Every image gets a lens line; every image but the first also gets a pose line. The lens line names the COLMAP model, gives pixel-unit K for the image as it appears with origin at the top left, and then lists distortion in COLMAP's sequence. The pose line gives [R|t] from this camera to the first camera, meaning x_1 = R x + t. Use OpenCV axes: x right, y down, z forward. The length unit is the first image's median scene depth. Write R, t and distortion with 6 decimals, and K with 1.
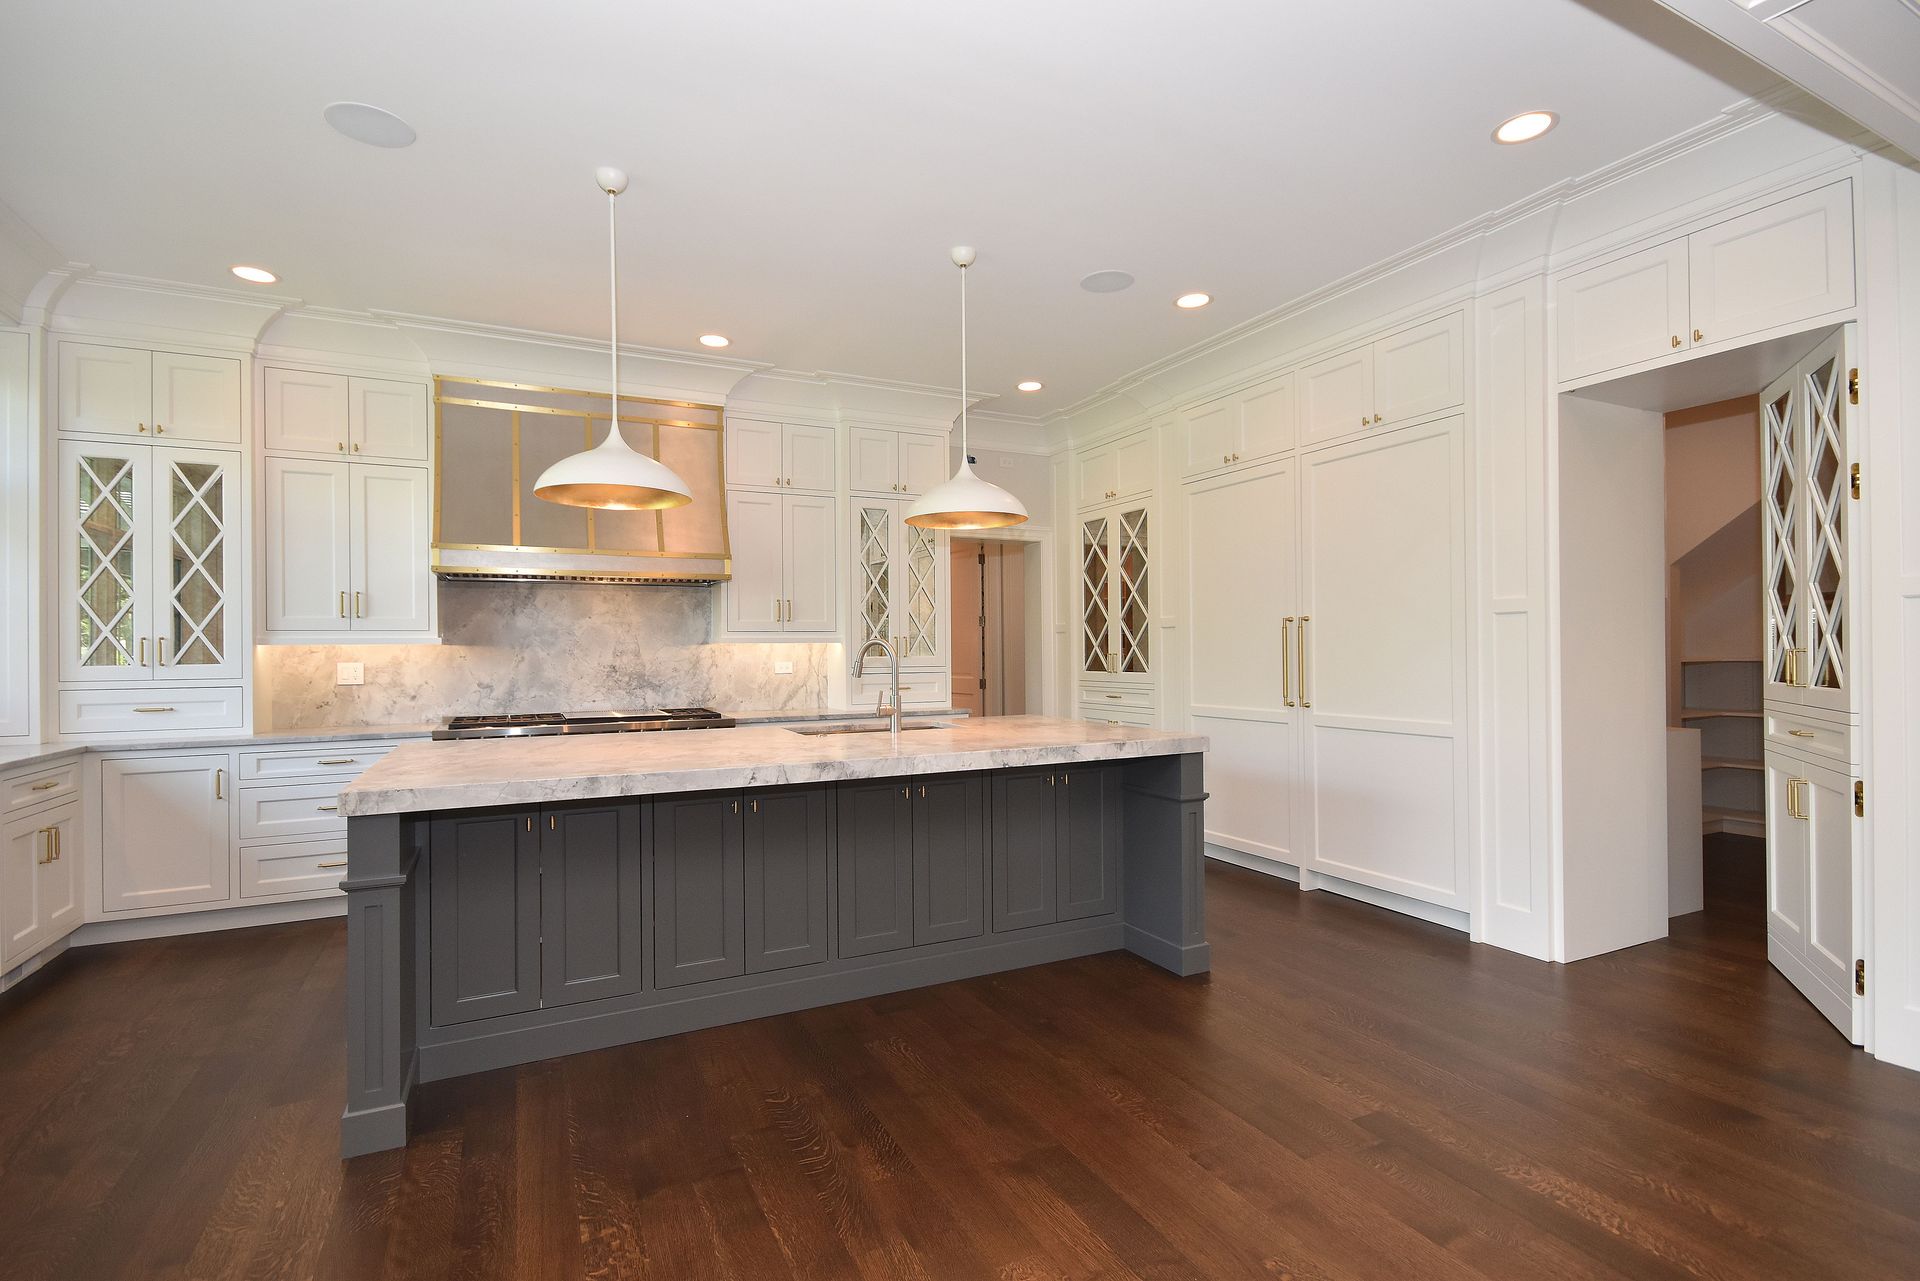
lens RADIAL K [[895.2, 0, 962.7], [0, 895.2, 646.5], [0, 0, 1]] dist [0.004186, -0.001027]
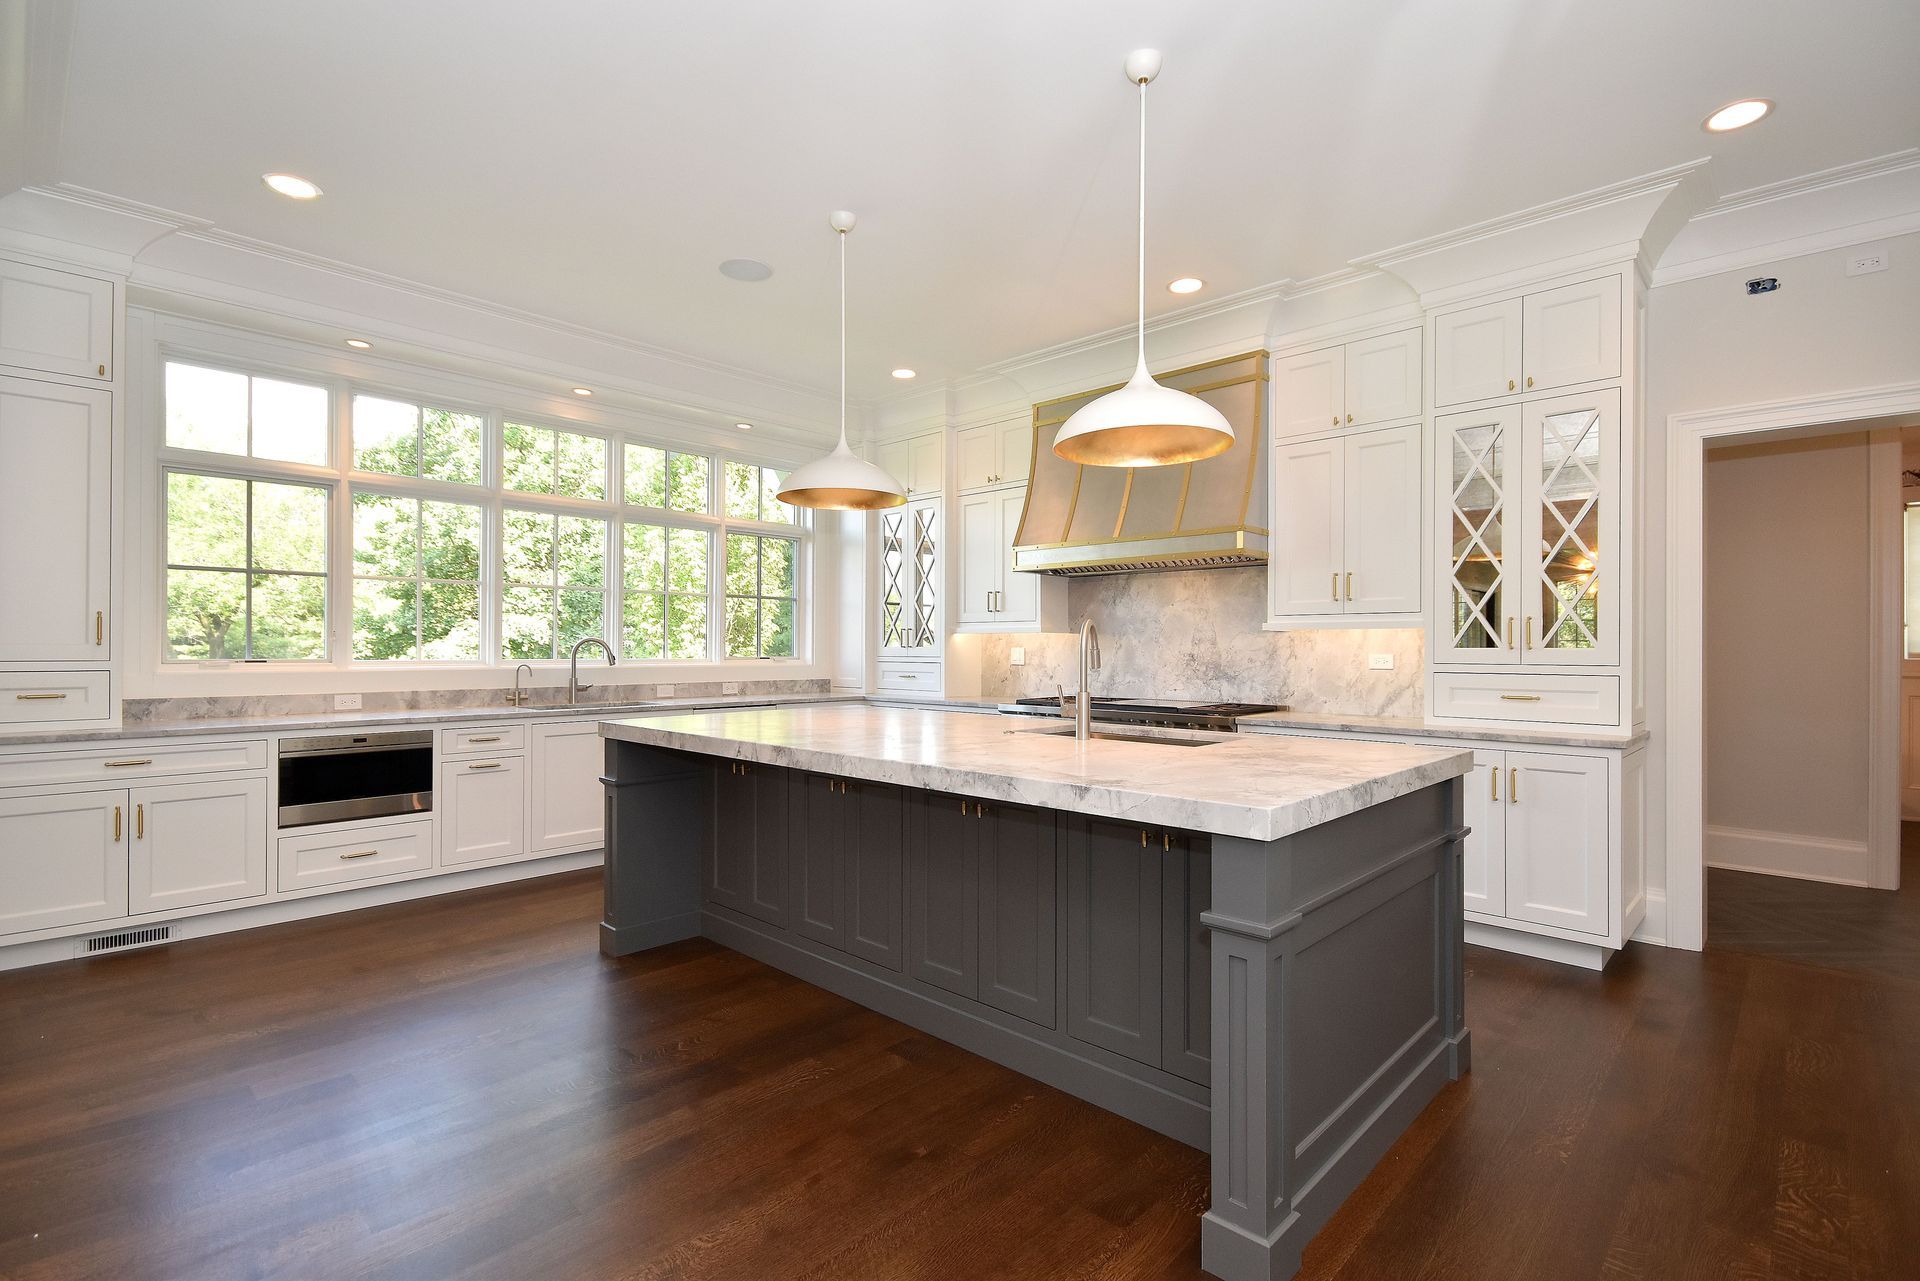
lens RADIAL K [[895.2, 0, 962.7], [0, 895.2, 646.5], [0, 0, 1]] dist [0.004186, -0.001027]
pose [[0.341619, 0.007680, -0.939807, 0.557248], [-0.001734, 0.999970, 0.007542, 0.008289], [0.939837, -0.000947, 0.341623, 0.573521]]
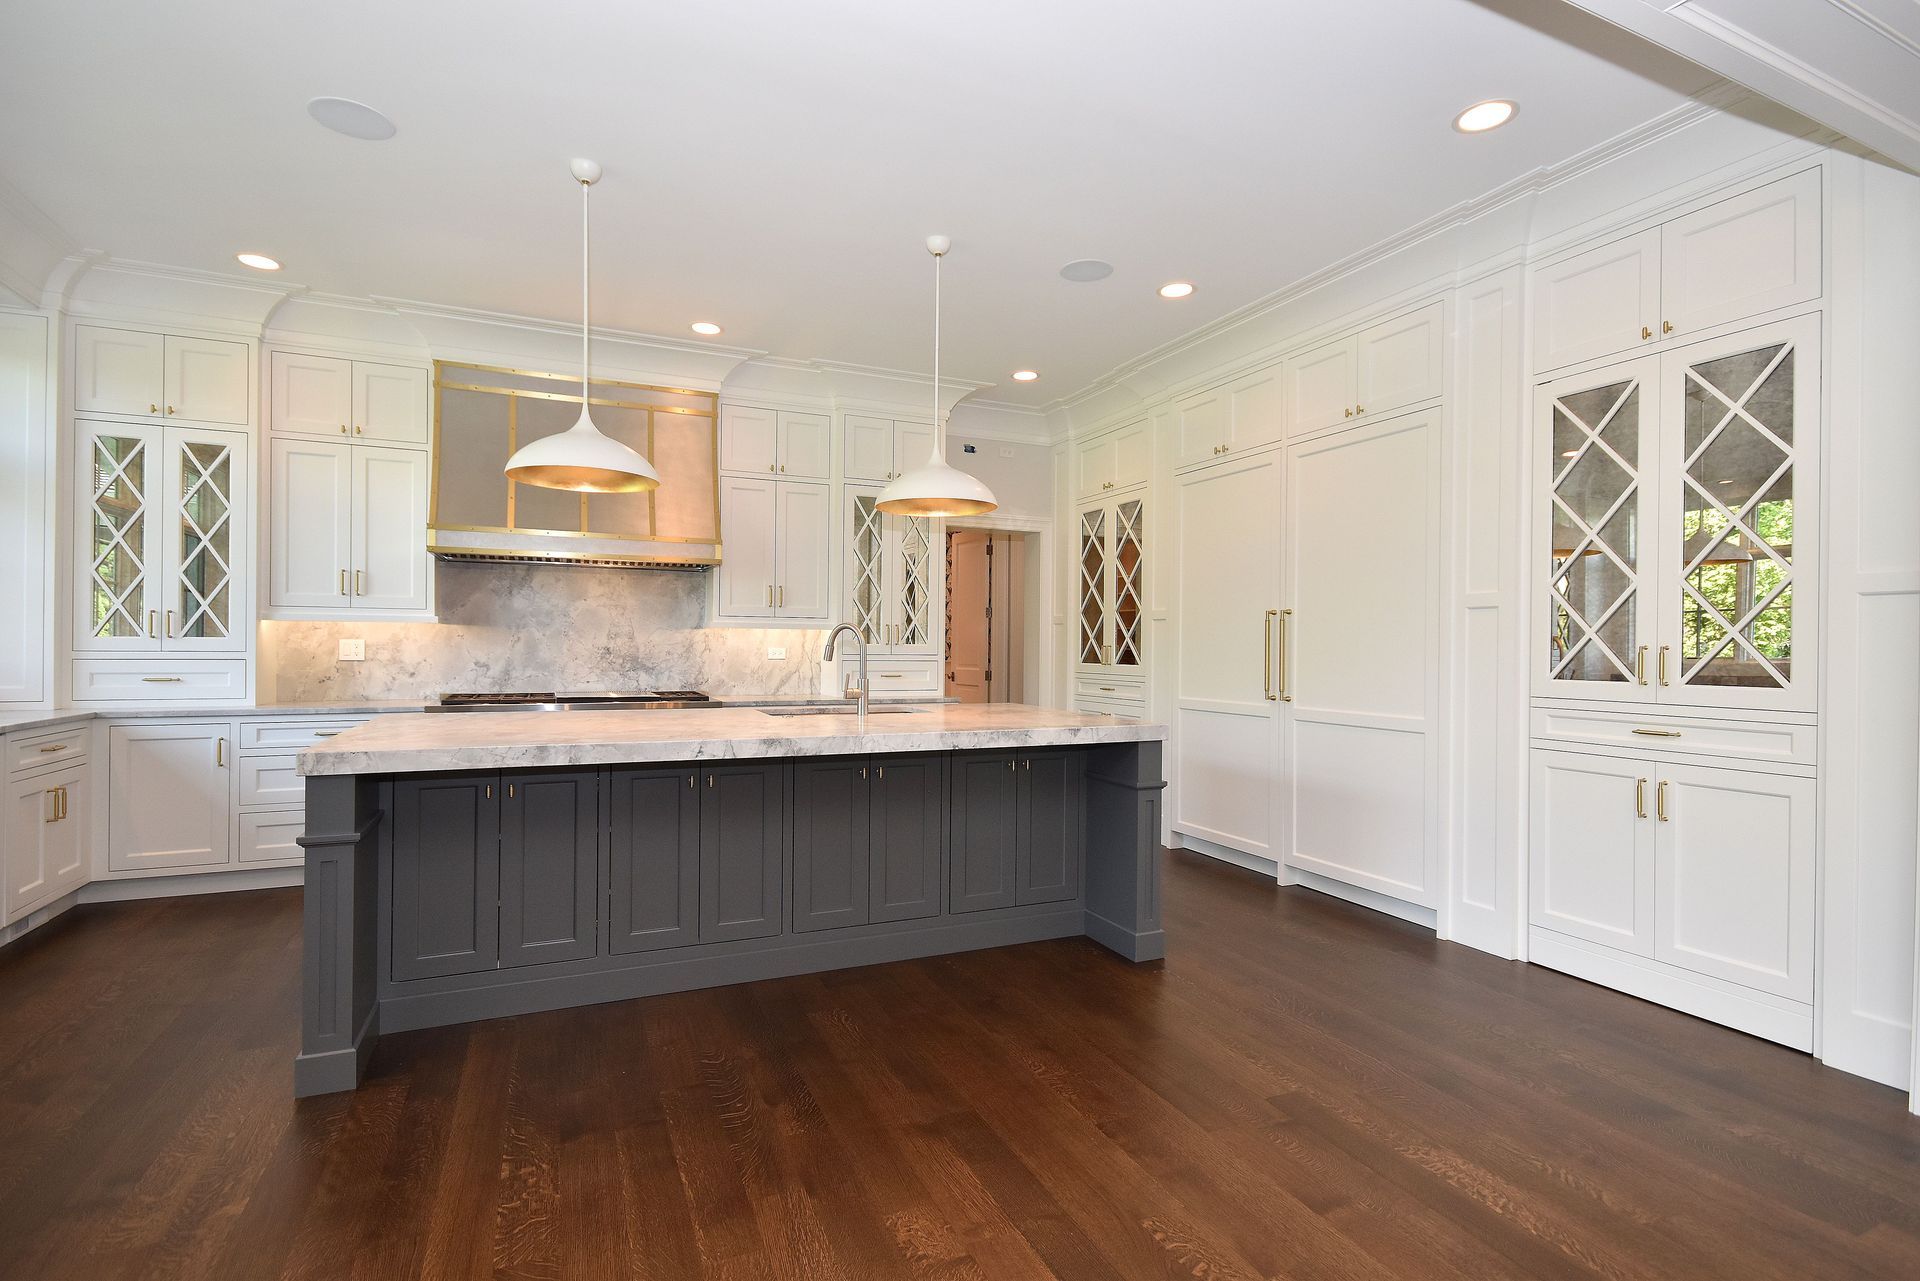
lens RADIAL K [[911.5, 0, 962.8], [0, 911.5, 646.4], [0, 0, 1]] dist [0.004480, 0.001212]
pose [[0.999068, 0.018405, -0.039037, 0.069781], [-0.018196, 0.999818, 0.005697, 0.008909], [0.039135, -0.004981, 0.999222, -0.025647]]
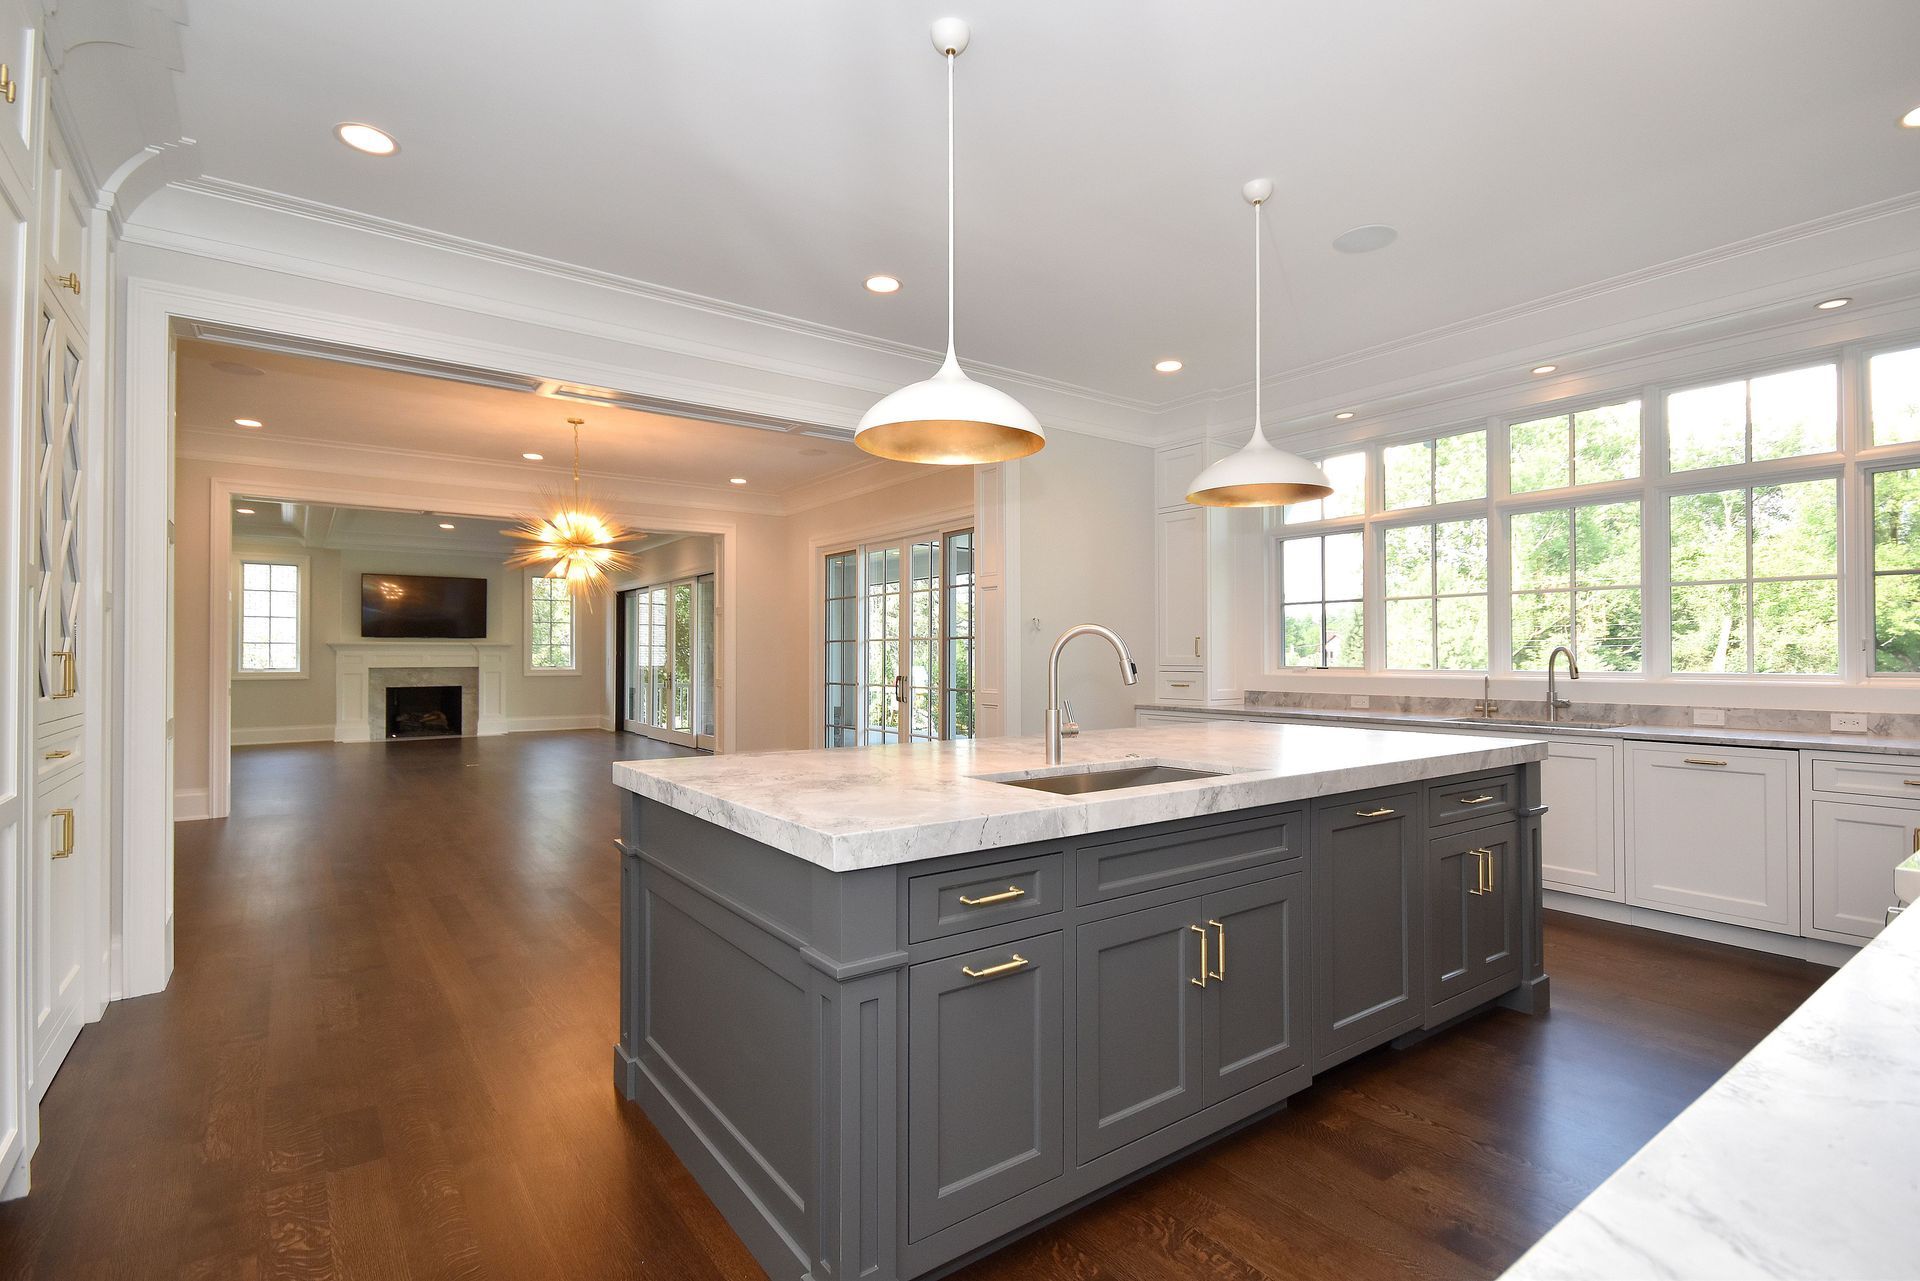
lens RADIAL K [[874.3, 0, 926.3], [0, 874.3, 644.7], [0, 0, 1]] dist [-0.000035, -0.021198]
pose [[-0.988542, 0.005734, -0.150837, 0.111000], [0.008123, 0.999851, -0.015230, 0.014336], [0.150727, -0.016281, -0.988441, 1.451166]]
